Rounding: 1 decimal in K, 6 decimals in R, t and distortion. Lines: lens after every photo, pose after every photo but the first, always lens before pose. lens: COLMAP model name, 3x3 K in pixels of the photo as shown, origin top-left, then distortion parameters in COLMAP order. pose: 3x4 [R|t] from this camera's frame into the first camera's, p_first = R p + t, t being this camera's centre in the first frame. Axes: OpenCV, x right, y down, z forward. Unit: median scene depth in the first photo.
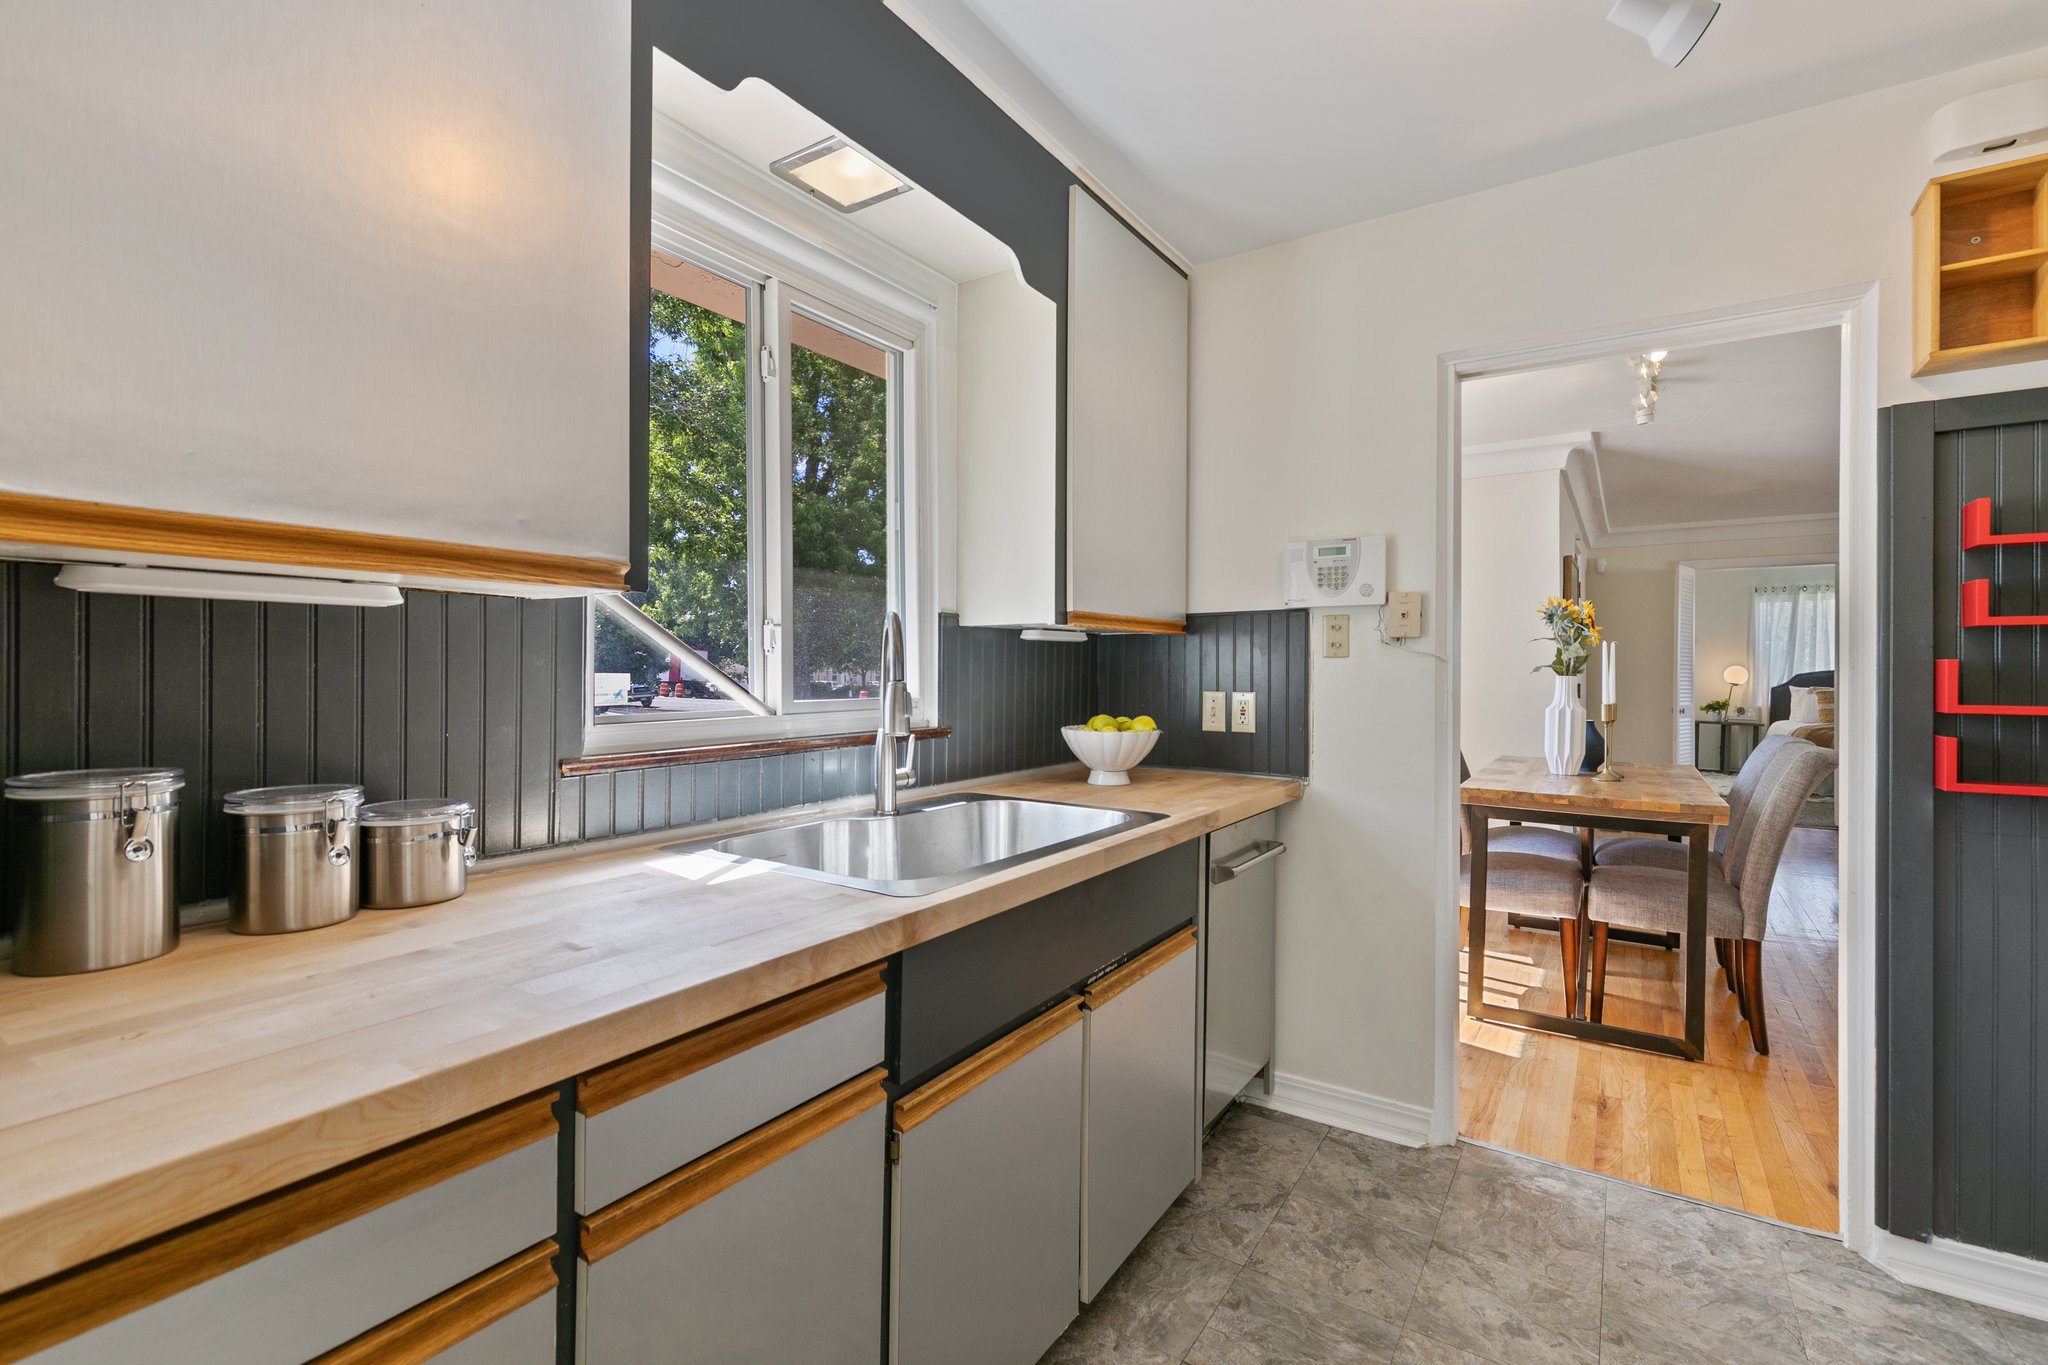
lens RADIAL K [[920.7, 0, 1034.7], [0, 920.7, 672.2], [0, 0, 1]] dist [0.008156, -0.001498]
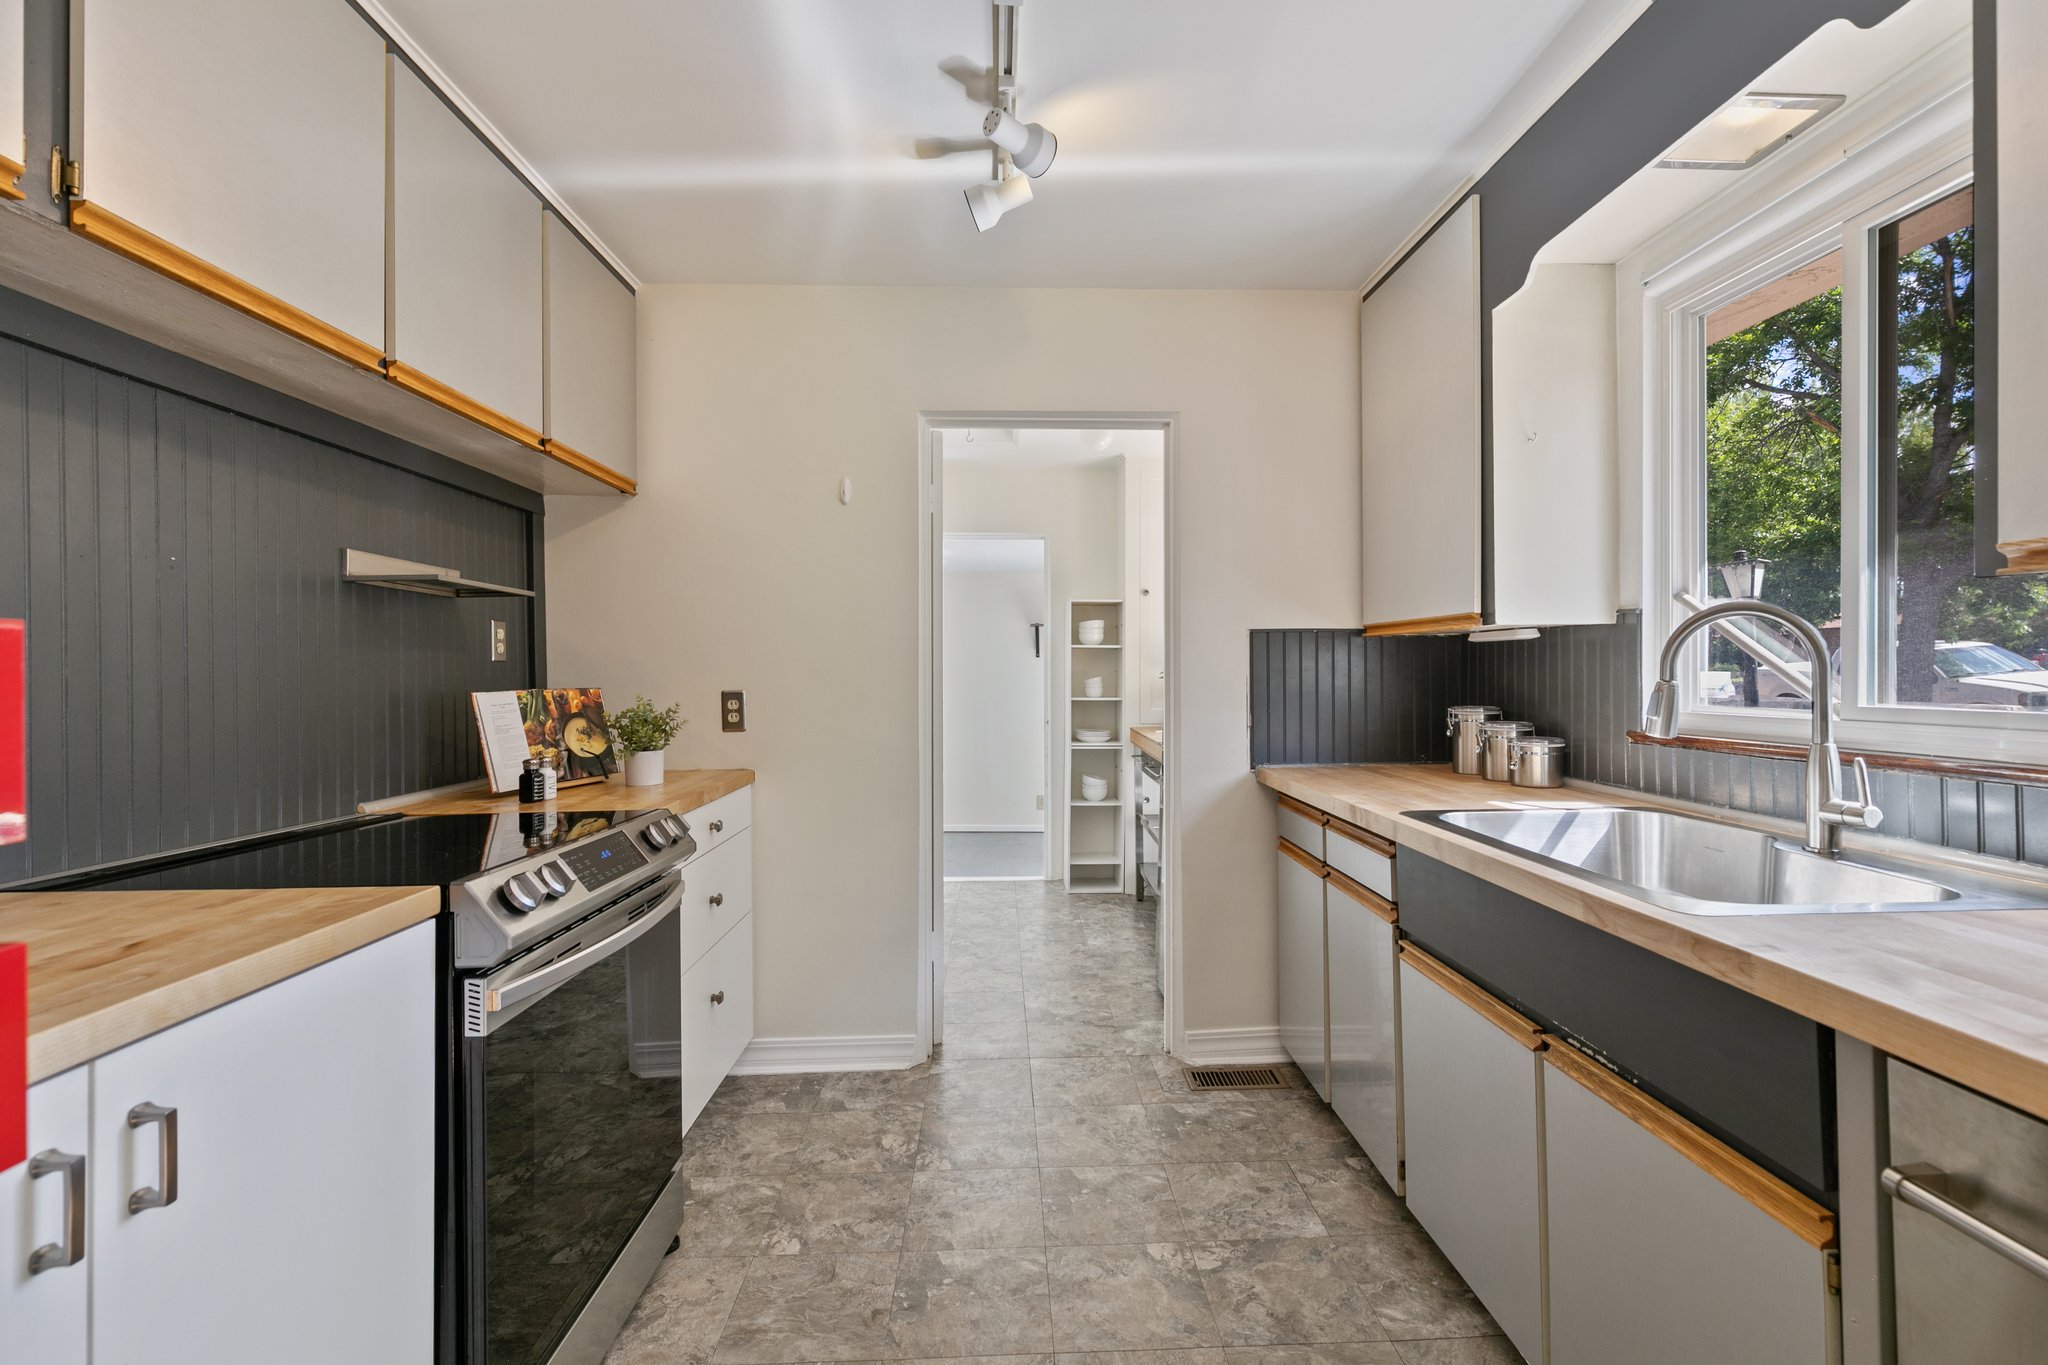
lens RADIAL K [[920.7, 0, 1034.7], [0, 920.7, 672.2], [0, 0, 1]] dist [0.008156, -0.001498]
pose [[-0.815932, 0.001833, -0.578145, 0.702352], [0.000517, 0.999997, 0.002441, -0.000933], [0.578148, 0.001693, -0.815931, 1.036920]]
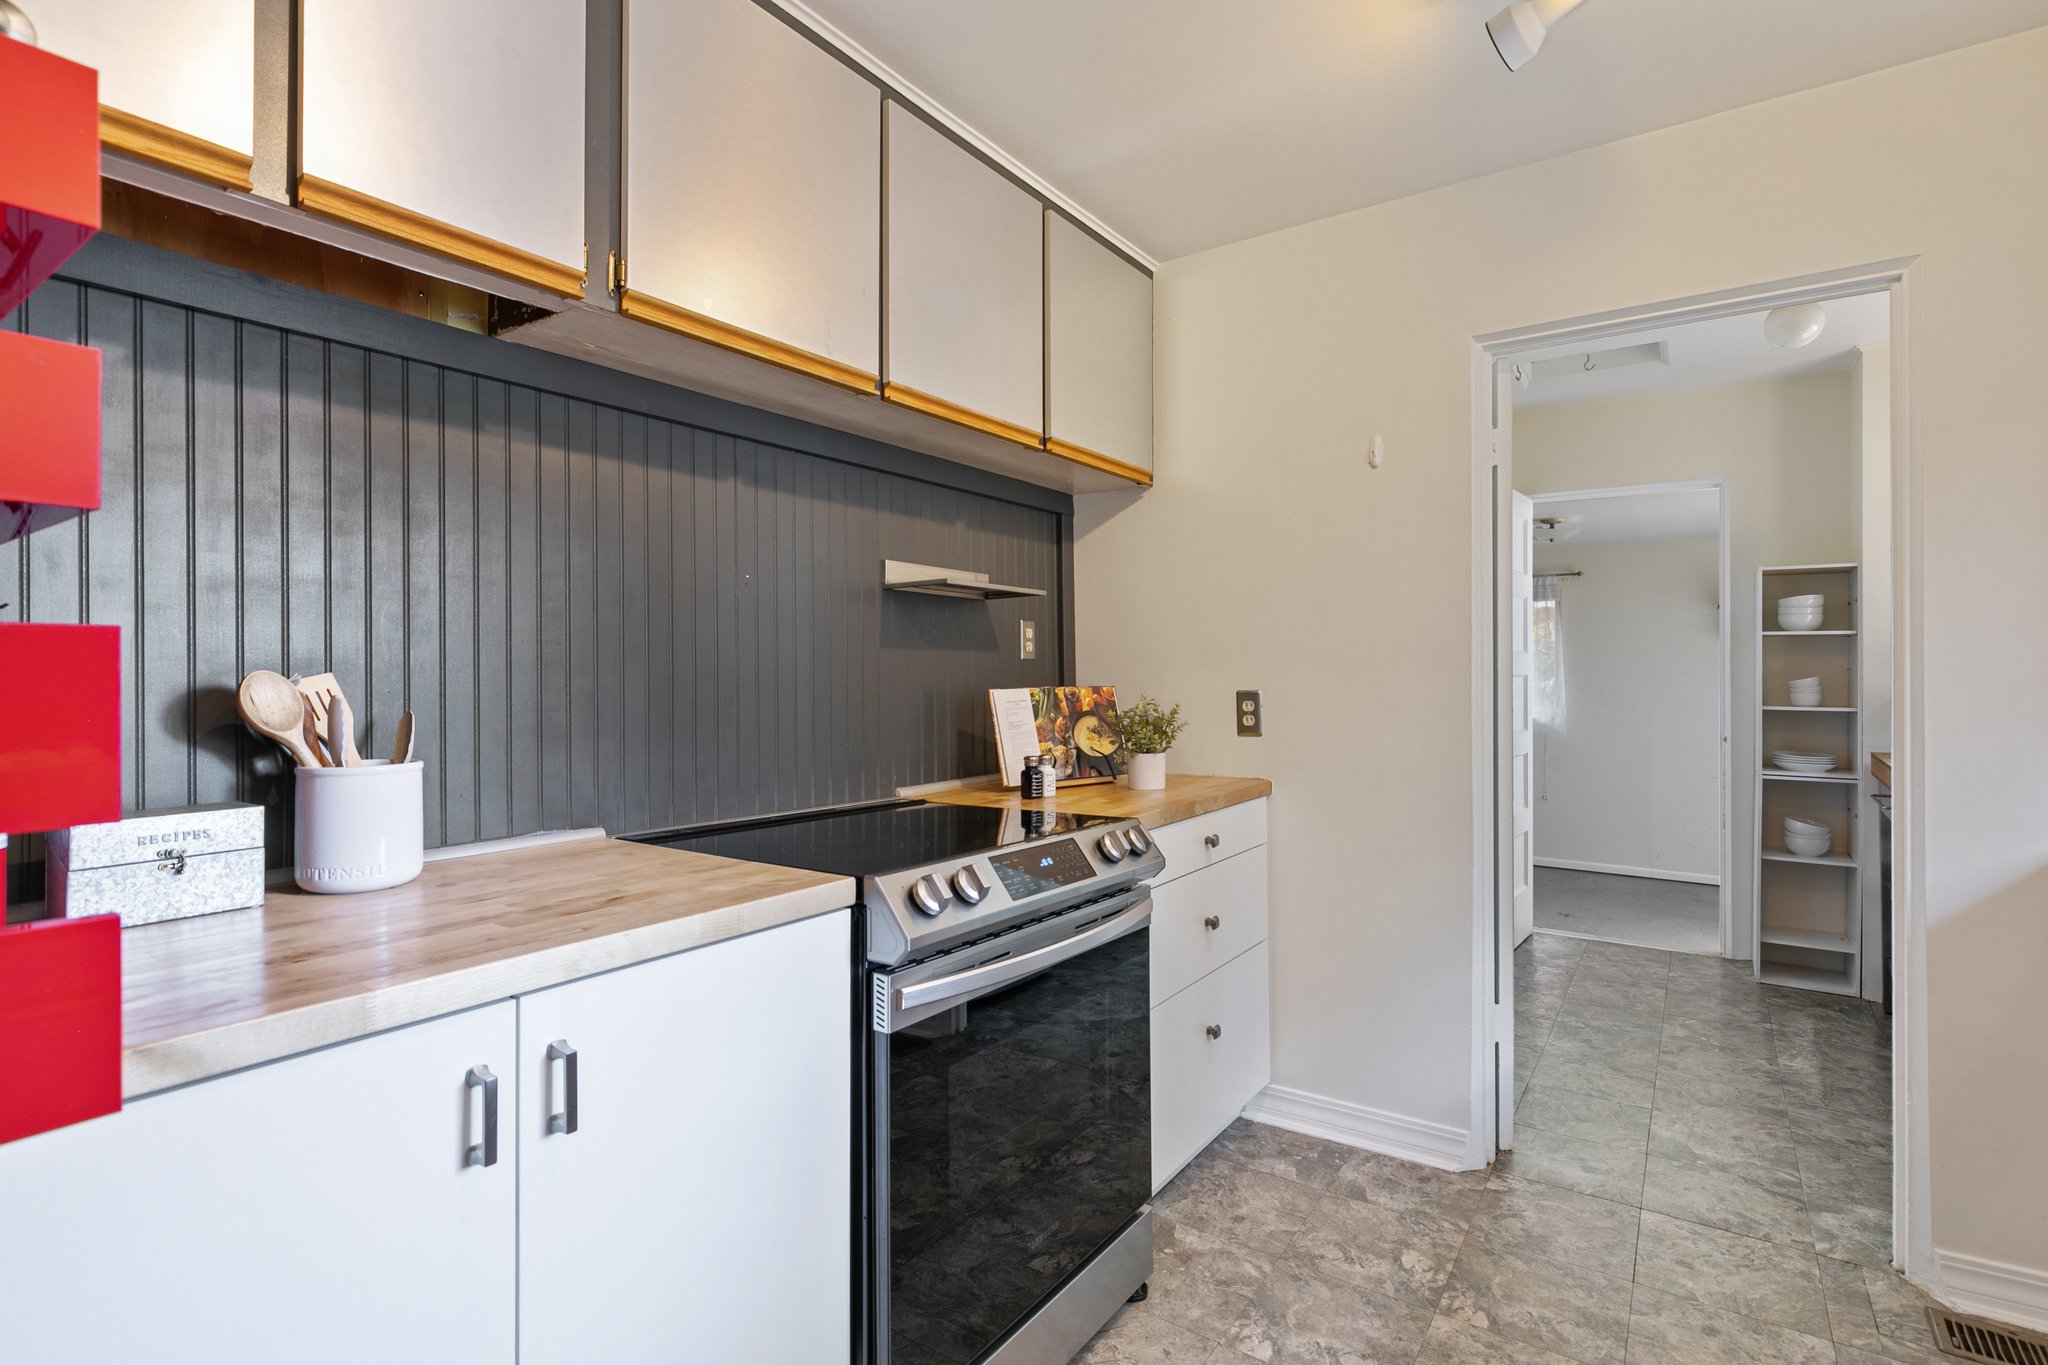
lens RADIAL K [[981.7, 0, 1029.7], [0, 981.7, 668.2], [0, 0, 1]] dist [0.003536, -0.001189]
pose [[-0.999667, 0.001428, 0.025763, 0.551481], [0.001447, 0.999999, 0.000748, -0.001483], [-0.025762, 0.000785, -0.999668, 0.983174]]
